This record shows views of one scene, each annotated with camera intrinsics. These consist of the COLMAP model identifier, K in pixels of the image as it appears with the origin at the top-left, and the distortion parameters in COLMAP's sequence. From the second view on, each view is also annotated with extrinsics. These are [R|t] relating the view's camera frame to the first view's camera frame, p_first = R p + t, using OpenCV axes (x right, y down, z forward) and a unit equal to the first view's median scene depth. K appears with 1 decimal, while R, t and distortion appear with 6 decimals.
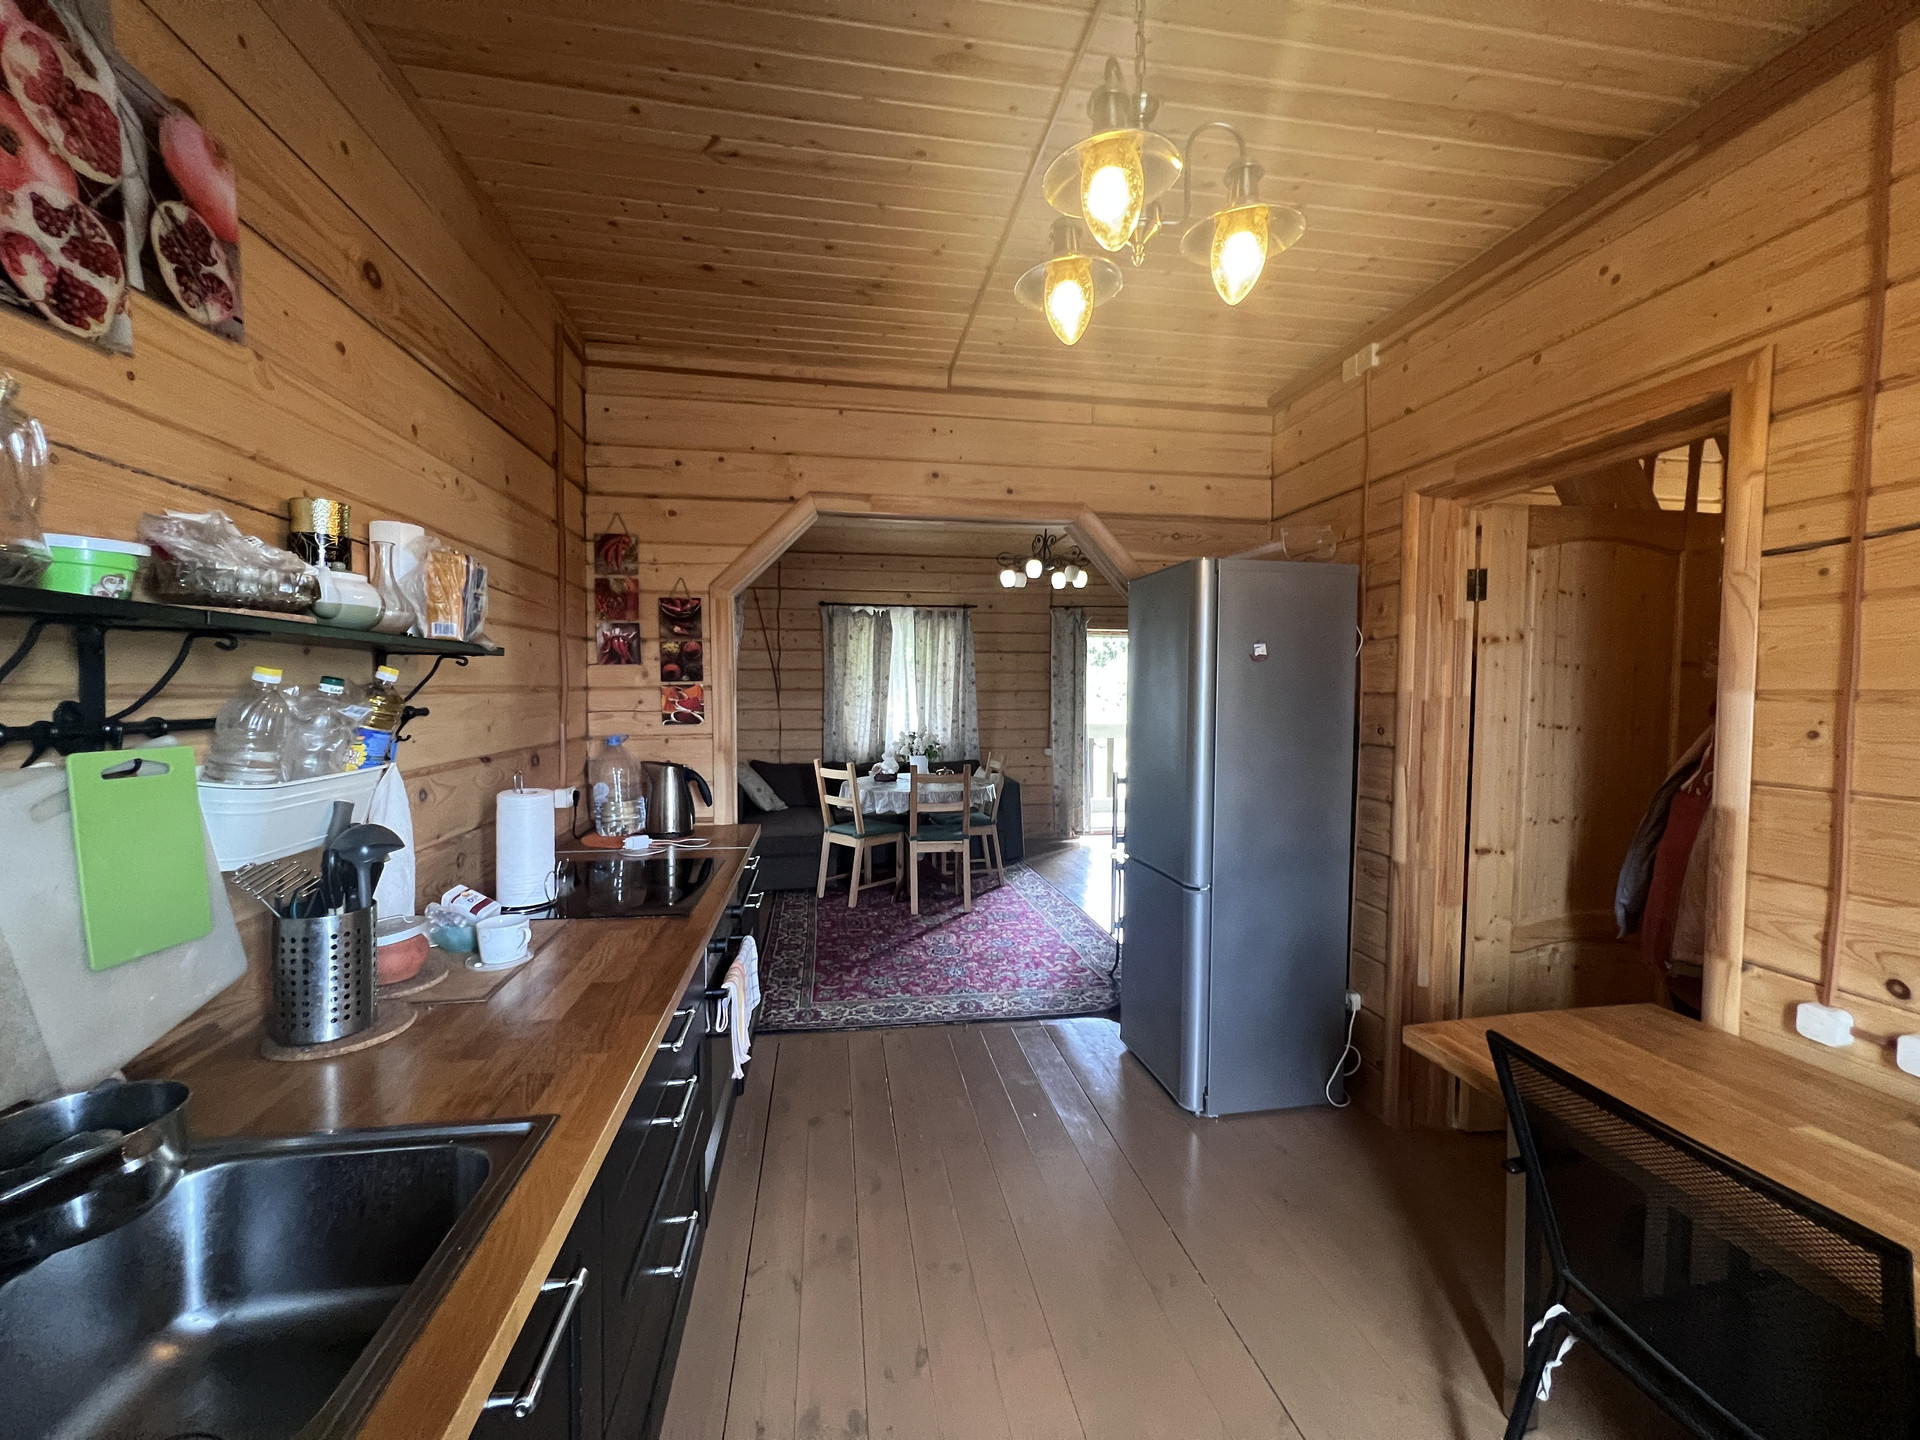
lens RADIAL K [[761.6, 0, 954.3], [0, 761.6, 729.8], [0, 0, 1]] dist [-0.001792, 0.000464]
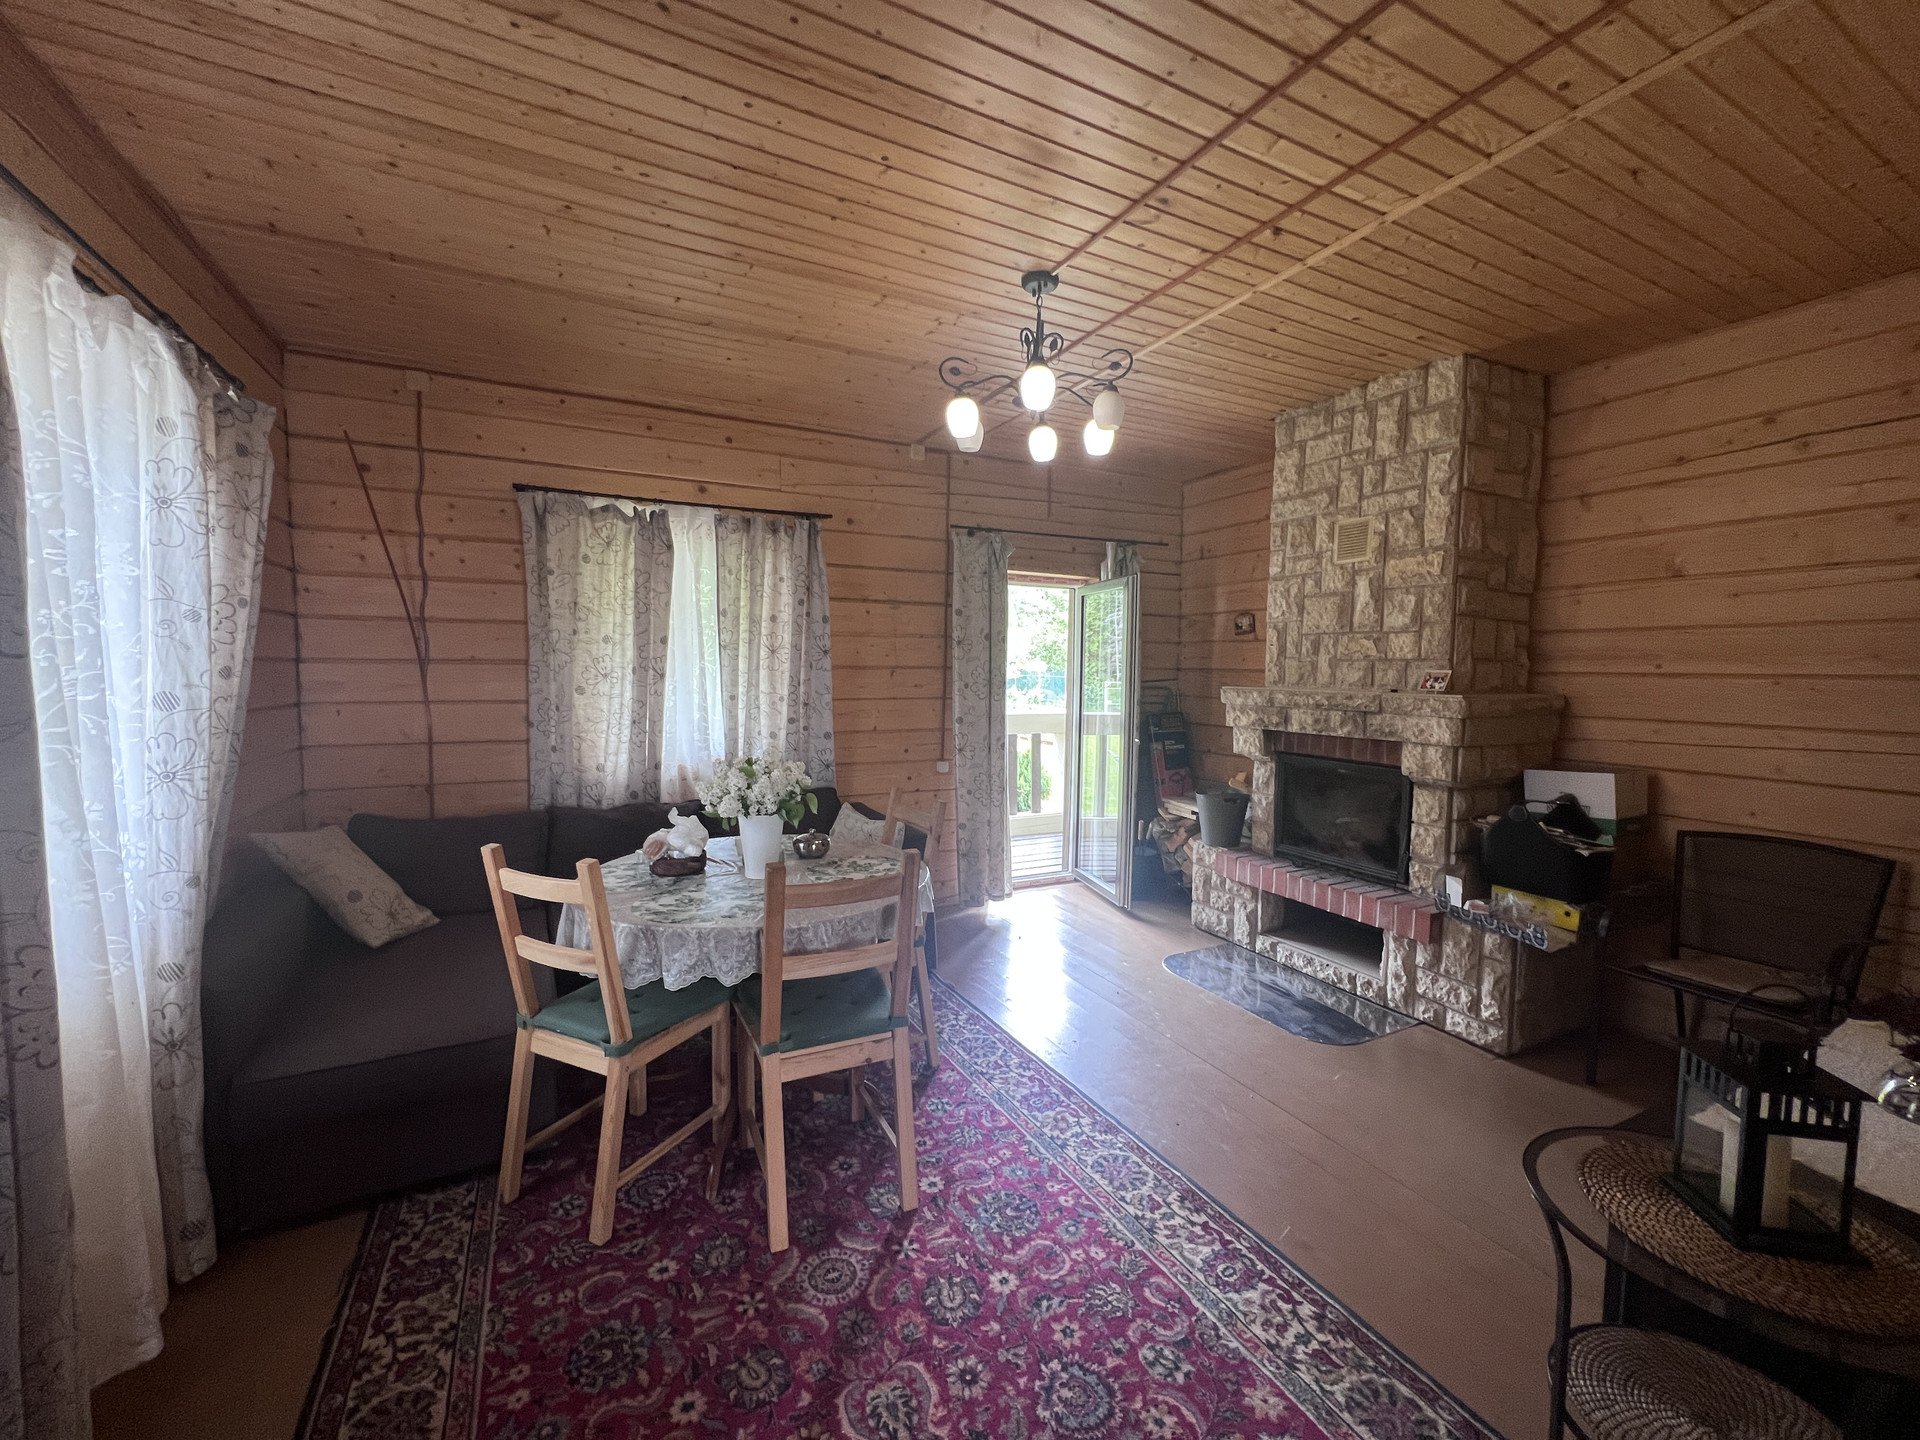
lens RADIAL K [[761.6, 0, 958.7], [0, 761.6, 719.2], [0, 0, 1]] dist [-0.001792, 0.000464]
pose [[0.951021, -0.014463, 0.308789, -0.059002], [0.009540, 0.999802, 0.017447, -0.021918], [-0.308981, -0.013647, 0.950970, 0.448191]]
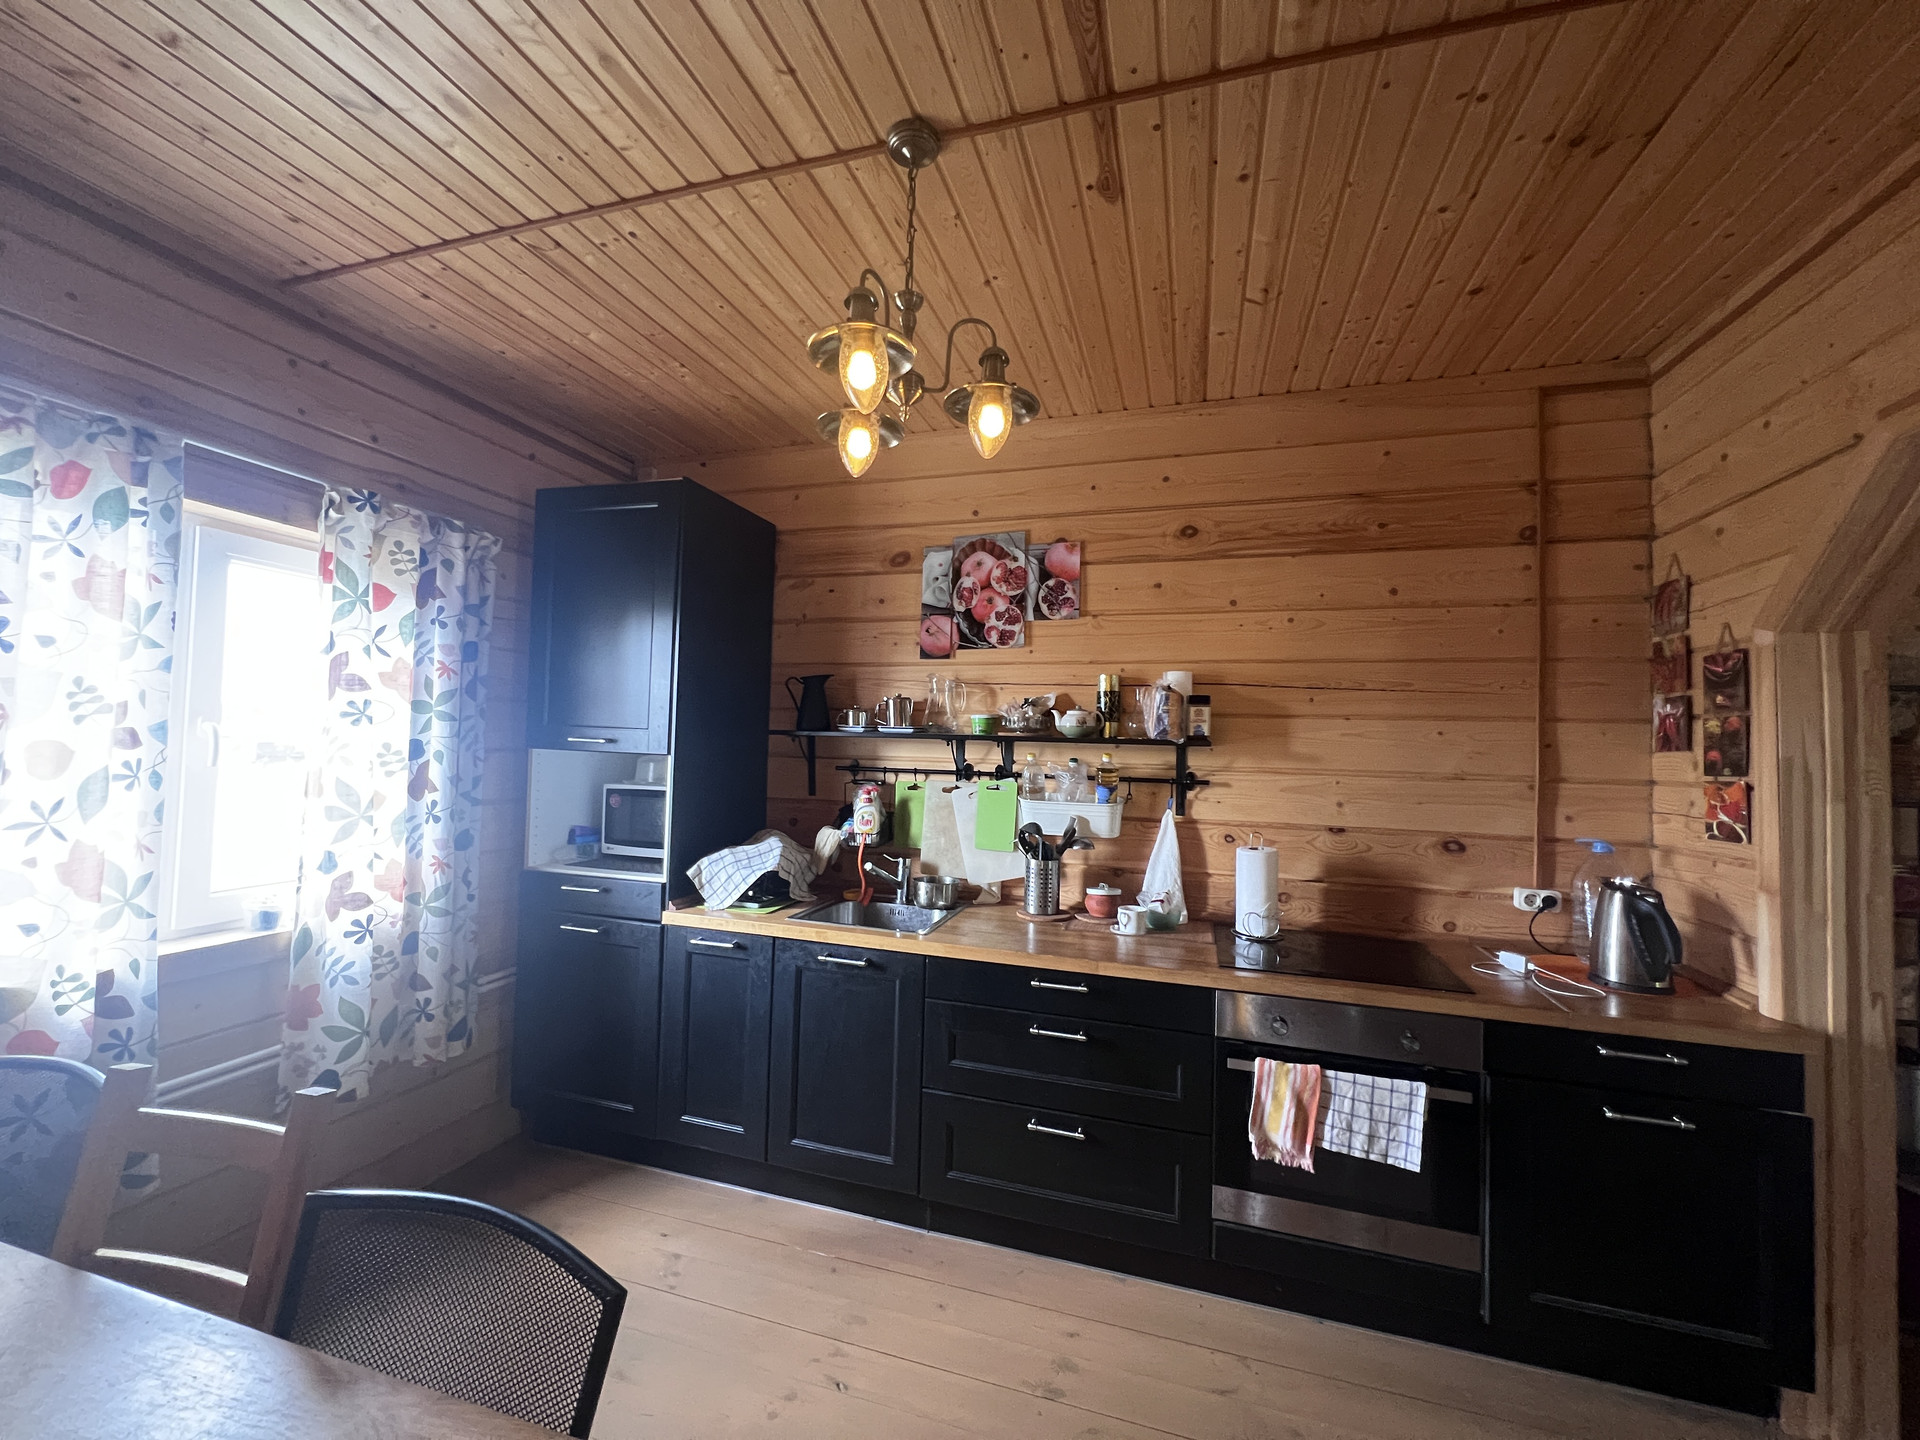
lens RADIAL K [[761.6, 0, 959.3], [0, 761.6, 716.4], [0, 0, 1]] dist [-0.001792, 0.000464]
pose [[-0.437563, -0.049567, -0.897820, 0.534103], [-0.076045, 0.996942, -0.017978, -0.053601], [0.895966, 0.060408, -0.439995, 0.694001]]
